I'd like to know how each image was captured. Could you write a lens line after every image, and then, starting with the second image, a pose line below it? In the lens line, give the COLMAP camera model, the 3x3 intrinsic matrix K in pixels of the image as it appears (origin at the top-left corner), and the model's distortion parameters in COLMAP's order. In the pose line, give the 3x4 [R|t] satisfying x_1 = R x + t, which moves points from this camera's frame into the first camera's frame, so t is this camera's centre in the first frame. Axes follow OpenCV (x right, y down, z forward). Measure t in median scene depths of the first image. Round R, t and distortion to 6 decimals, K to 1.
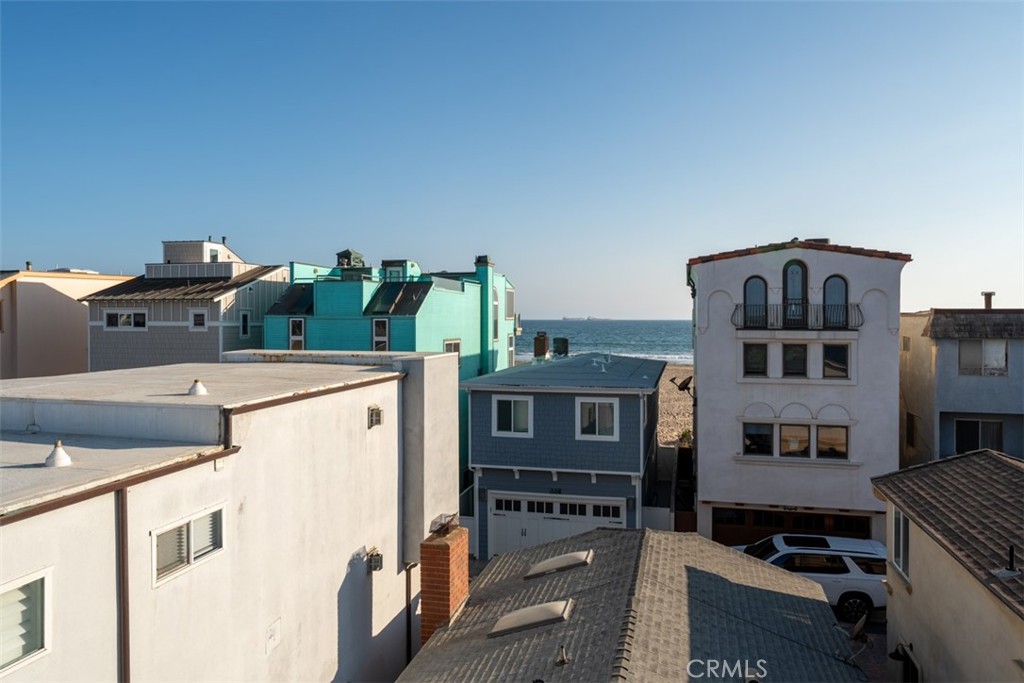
lens RADIAL K [[711.1, 0, 533.8], [0, 711.1, 326.5], [0, 0, 1]] dist [0.004943, -0.002121]
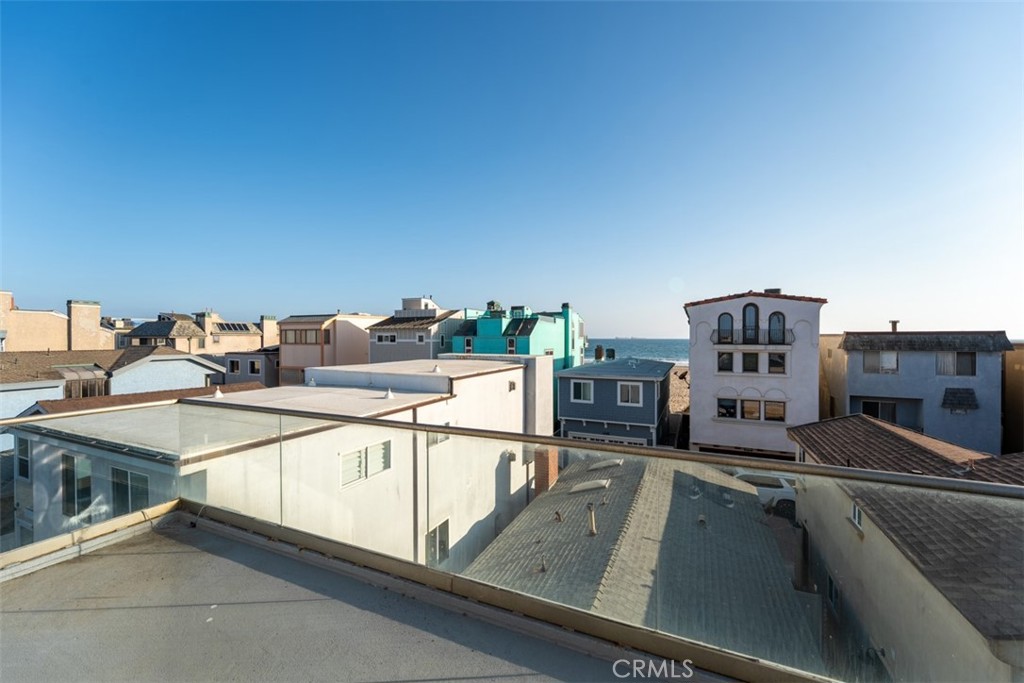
lens RADIAL K [[419.0, 0, 507.4], [0, 419.0, 341.2], [0, 0, 1]] dist [-0.004126, -0.000405]
pose [[0.977868, 0.001437, -0.209216, 0.007397], [-0.002151, 0.999993, -0.003188, 0.001165], [0.209210, 0.003567, 0.977864, -0.092186]]
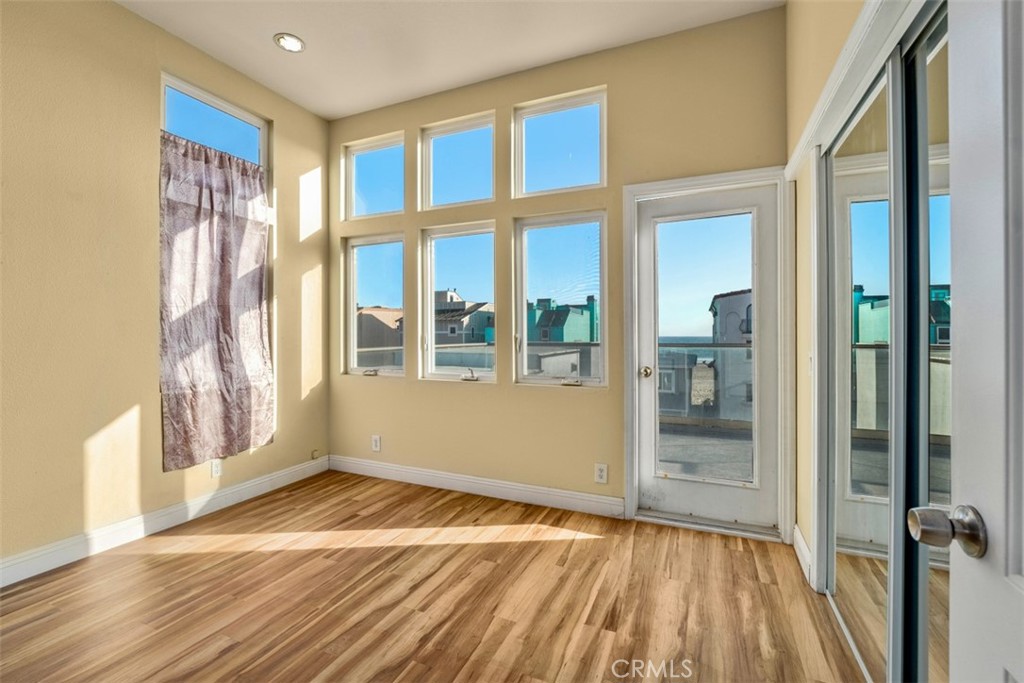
lens RADIAL K [[446.0, 0, 504.1], [0, 446.0, 336.8], [0, 0, 1]] dist [-0.009684, 0.000286]
pose [[0.979144, -0.000765, -0.203167, -0.077474], [-0.000690, 0.999975, -0.007093, 0.019925], [0.203168, 0.007086, 0.979118, -0.228977]]
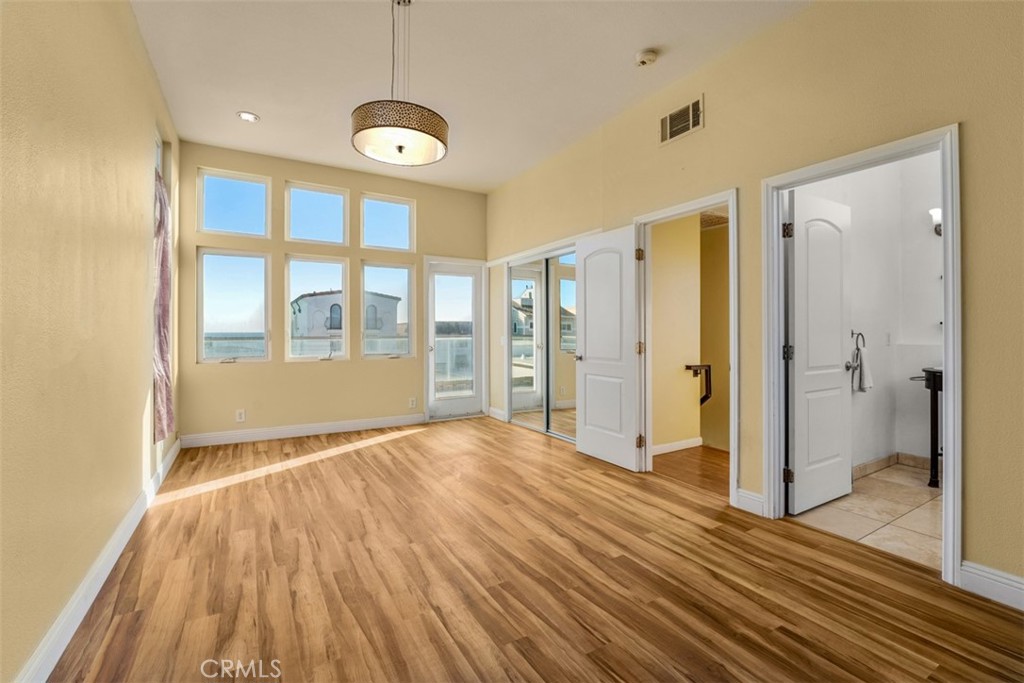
lens RADIAL K [[446.0, 0, 510.0], [0, 446.0, 338.5], [0, 0, 1]] dist [-0.009684, 0.000286]
pose [[0.733052, -0.010577, 0.680090, -0.198745], [0.005671, 0.999939, 0.009439, 0.020869], [-0.680149, -0.003063, 0.733068, -0.309914]]
